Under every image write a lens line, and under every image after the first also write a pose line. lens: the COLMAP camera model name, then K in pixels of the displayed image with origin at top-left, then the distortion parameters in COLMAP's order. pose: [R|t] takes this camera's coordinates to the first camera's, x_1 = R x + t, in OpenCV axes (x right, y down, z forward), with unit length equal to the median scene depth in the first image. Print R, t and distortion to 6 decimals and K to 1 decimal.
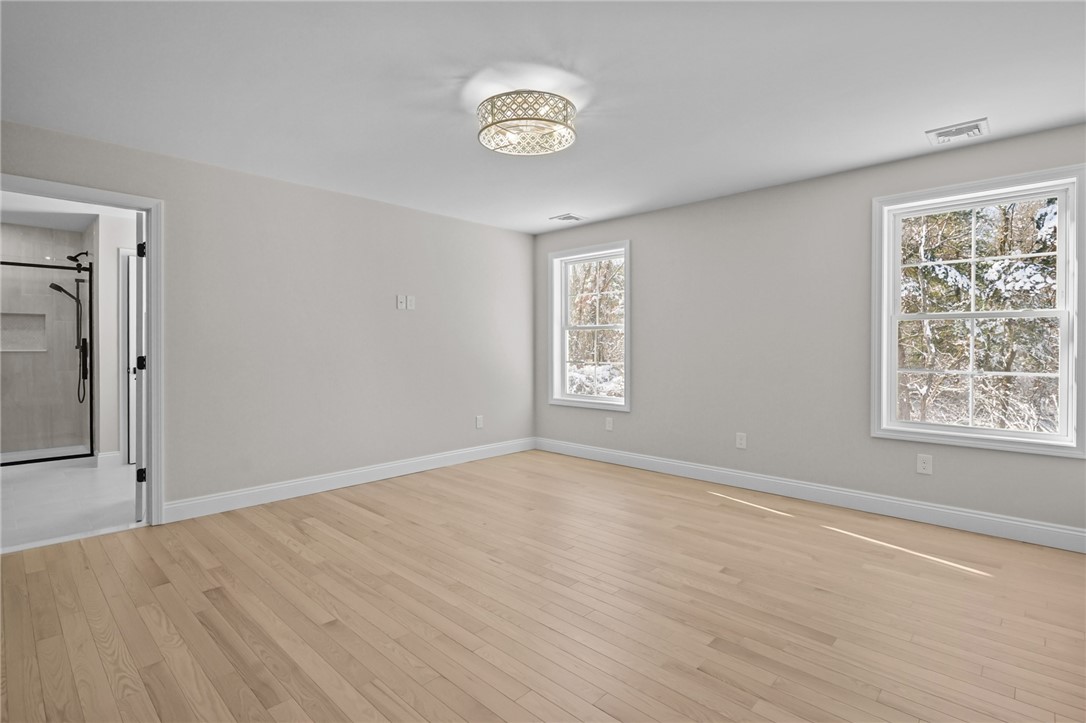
lens RADIAL K [[526.6, 0, 539.9], [0, 526.6, 344.1], [0, 0, 1]] dist [0.000212, -0.000657]
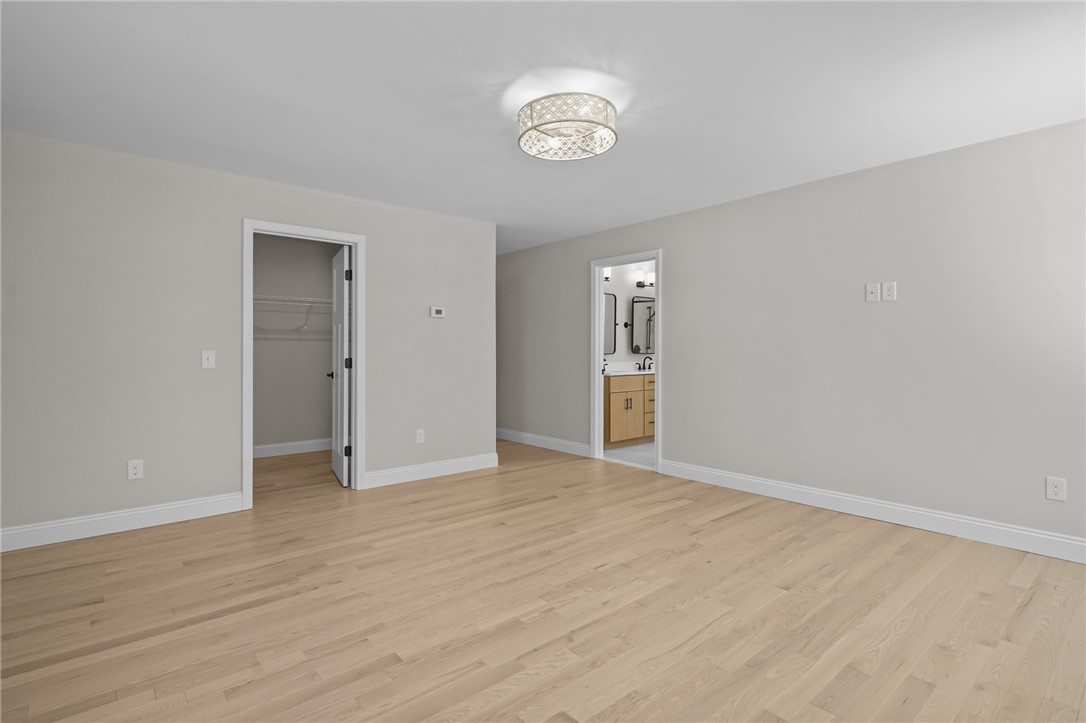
lens RADIAL K [[534.0, 0, 543.1], [0, 534.0, 355.1], [0, 0, 1]] dist [0.003088, -0.000421]
pose [[-0.096283, 0.008225, -0.995320, 0.809248], [0.001417, 0.999966, 0.008127, 0.006126], [0.995353, -0.000627, -0.096291, 0.868373]]
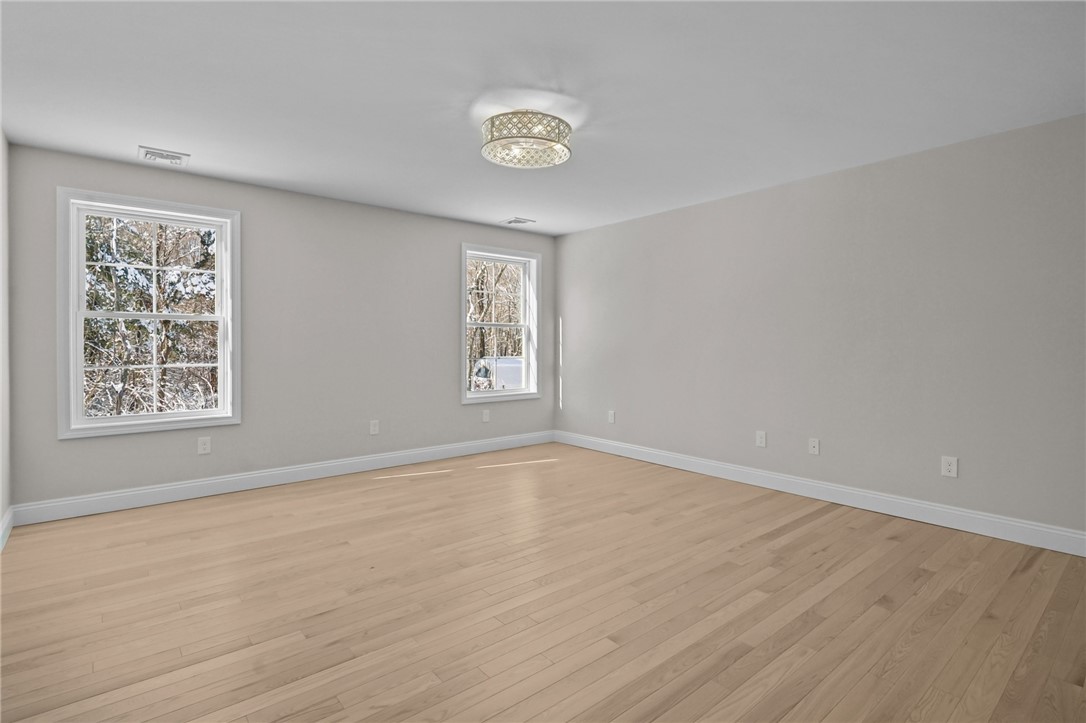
lens RADIAL K [[526.6, 0, 539.9], [0, 526.6, 344.1], [0, 0, 1]] dist [0.000212, -0.000657]
pose [[0.117813, -0.004286, 0.993027, -0.910854], [-0.002559, 0.999986, 0.004620, 0.001320], [-0.993032, -0.003086, 0.117800, 0.696922]]
